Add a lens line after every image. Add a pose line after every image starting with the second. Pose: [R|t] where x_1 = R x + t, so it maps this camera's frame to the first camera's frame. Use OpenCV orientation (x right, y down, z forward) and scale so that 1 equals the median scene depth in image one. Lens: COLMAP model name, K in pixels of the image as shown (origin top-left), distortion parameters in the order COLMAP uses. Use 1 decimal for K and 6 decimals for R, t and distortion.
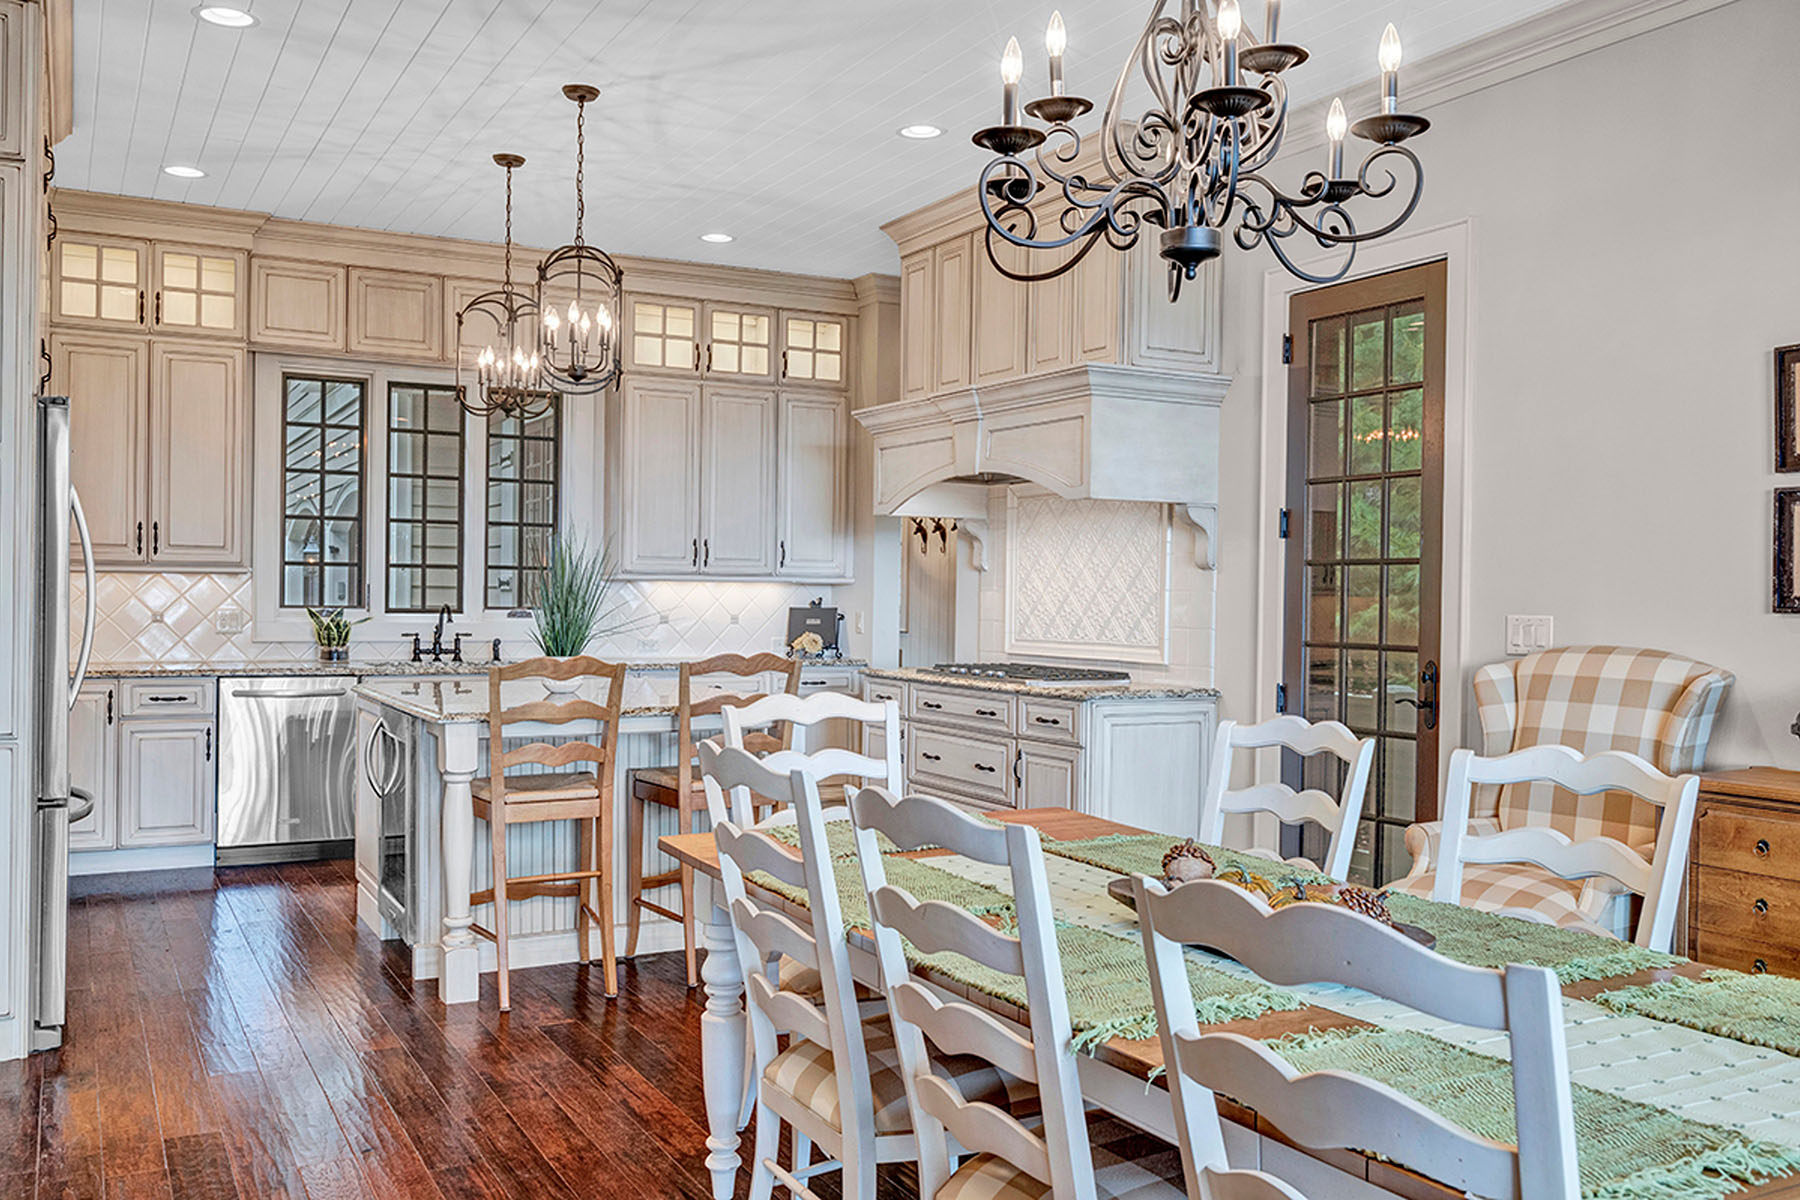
lens RADIAL K [[1532.2, 0, 899.3], [0, 1532.2, 600.4], [0, 0, 1]] dist [-0.008484, -0.002513]
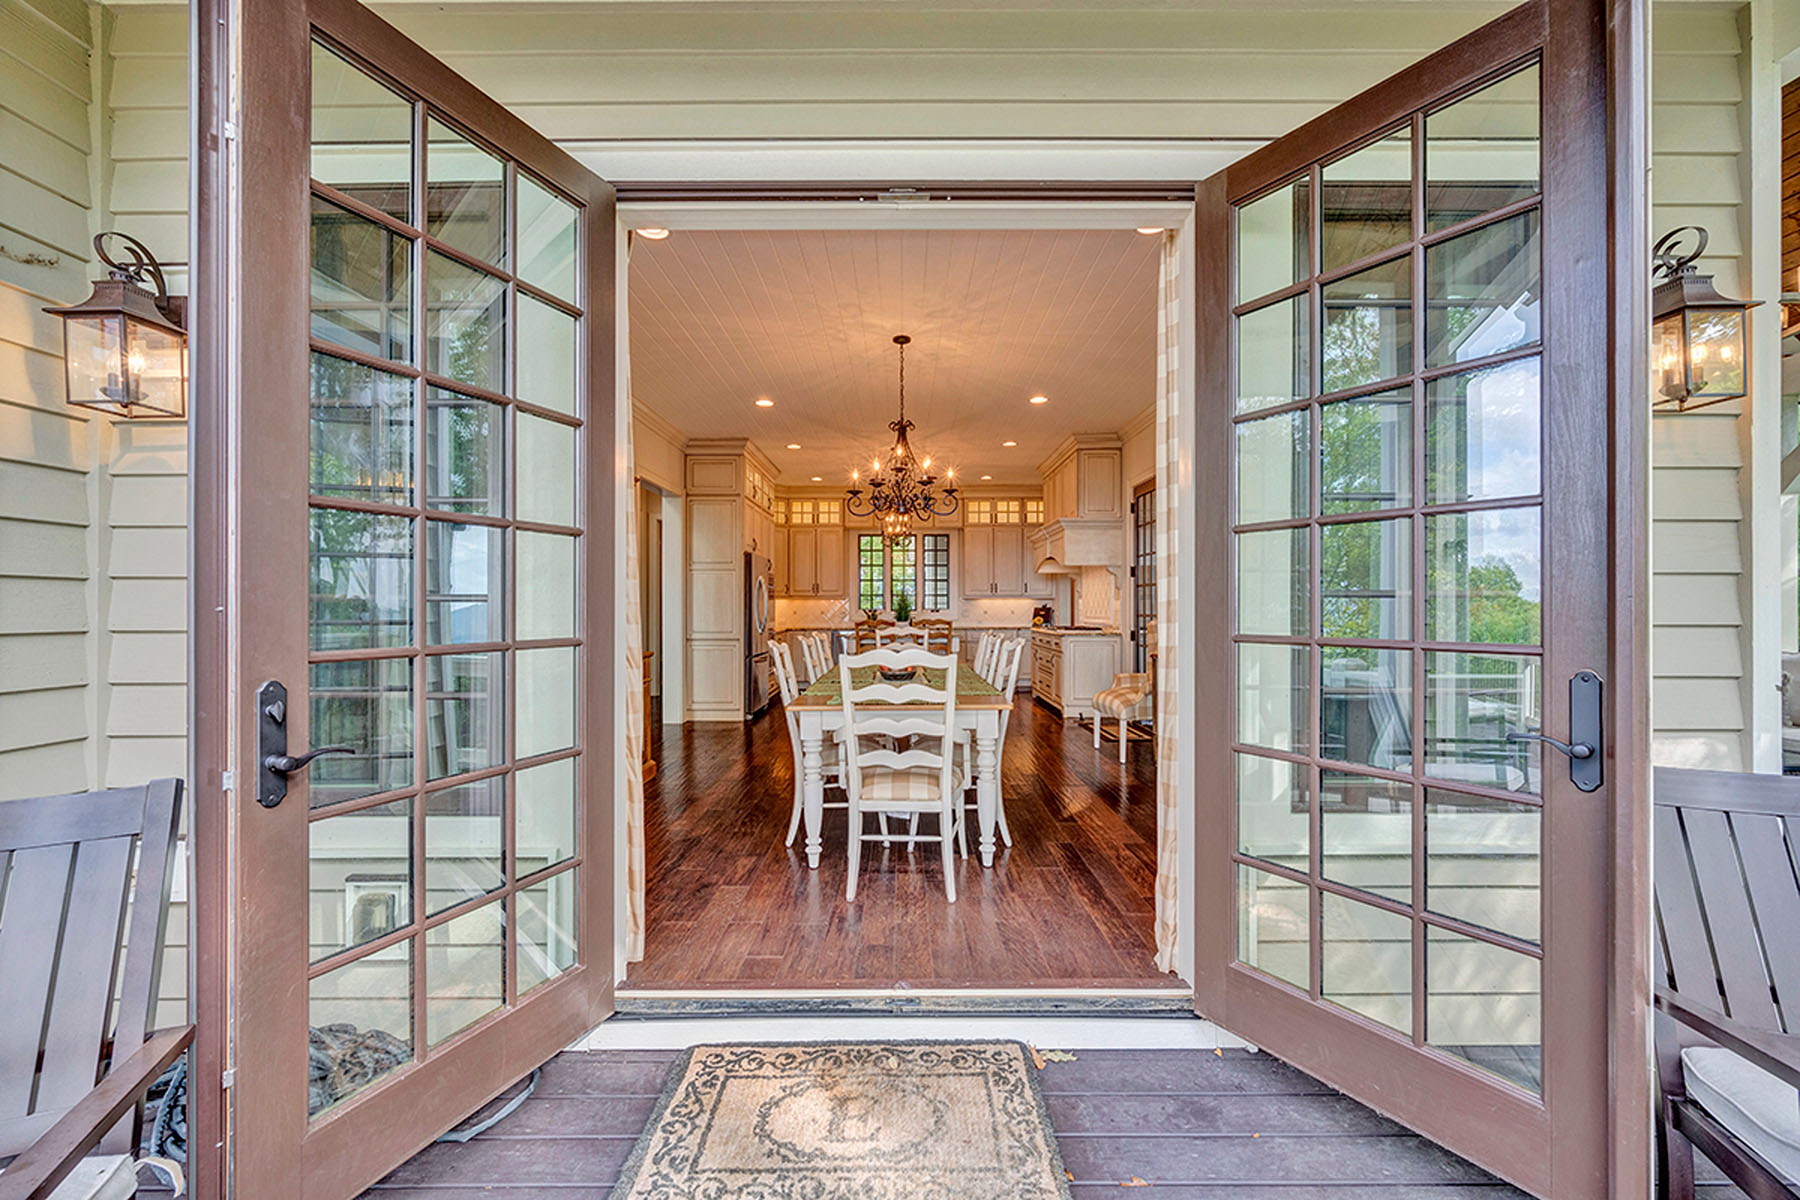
lens RADIAL K [[699.8, 0, 899.0], [0, 699.8, 603.8], [0, 0, 1]] dist [0.000383, 0.000090]
pose [[0.880407, -0.018810, -0.473846, 0.357066], [0.013639, 0.999804, -0.014347, 0.014772], [0.474023, 0.006168, 0.880491, -0.227906]]
